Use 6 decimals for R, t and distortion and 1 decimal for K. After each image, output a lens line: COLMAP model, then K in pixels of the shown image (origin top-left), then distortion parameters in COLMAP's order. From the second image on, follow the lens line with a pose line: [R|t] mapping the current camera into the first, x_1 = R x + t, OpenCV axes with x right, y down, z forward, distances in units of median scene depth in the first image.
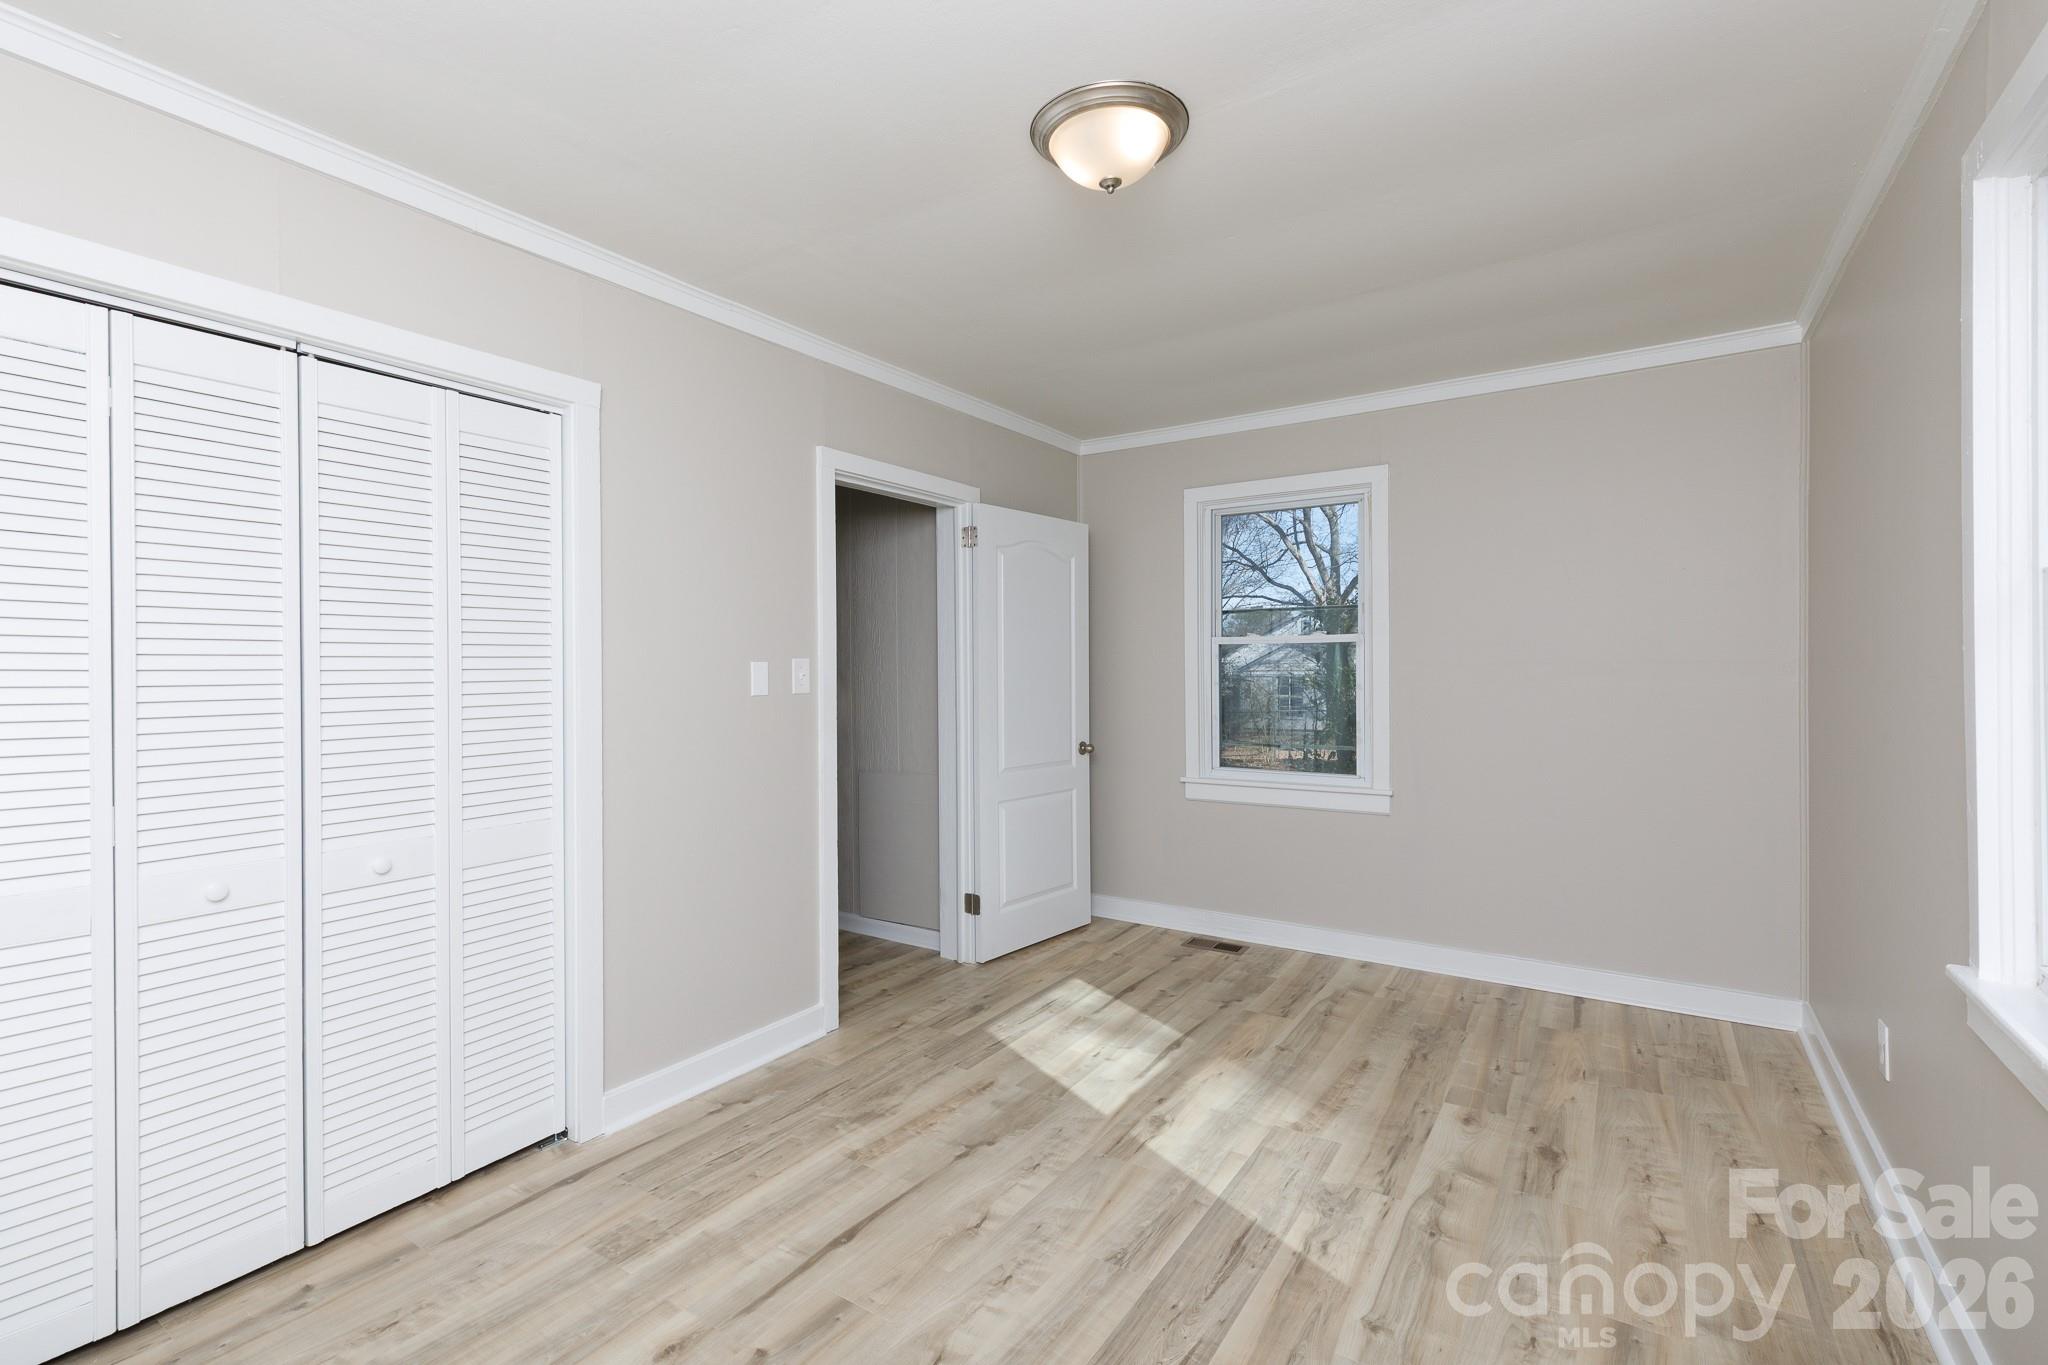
lens RADIAL K [[920.9, 0, 1020.2], [0, 920.9, 676.7], [0, 0, 1]] dist [0.002799, -0.000481]
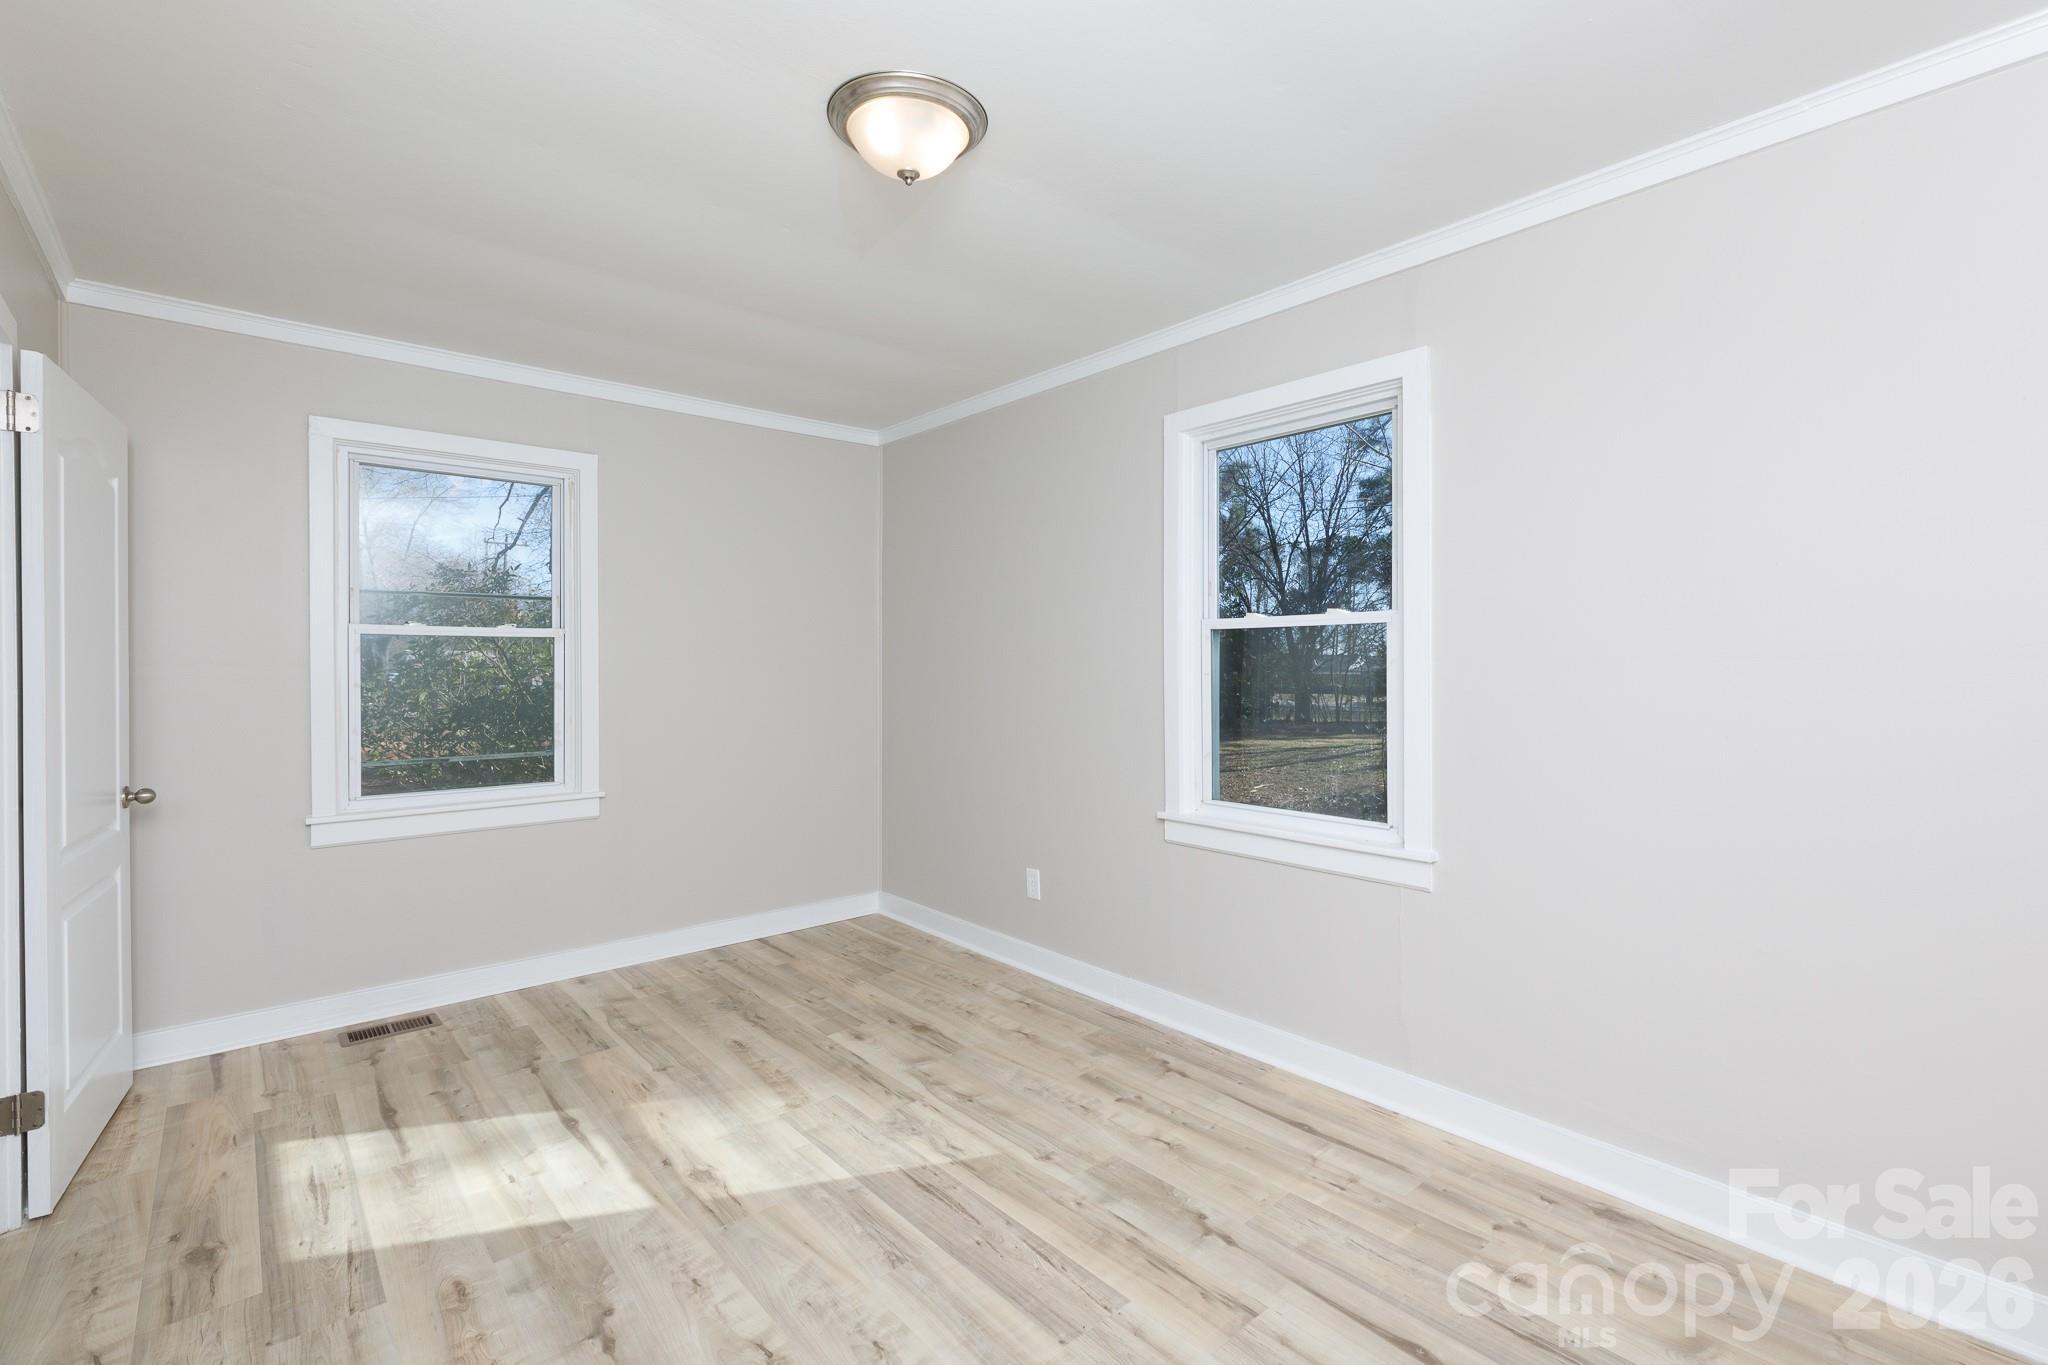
lens RADIAL K [[920.9, 0, 1030.8], [0, 920.9, 676.9], [0, 0, 1]] dist [0.002799, -0.000481]
pose [[0.253902, -0.009271, 0.967186, -0.529166], [0.009126, 0.999933, 0.007189, -0.000652], [-0.967187, 0.007002, 0.253969, 0.394878]]
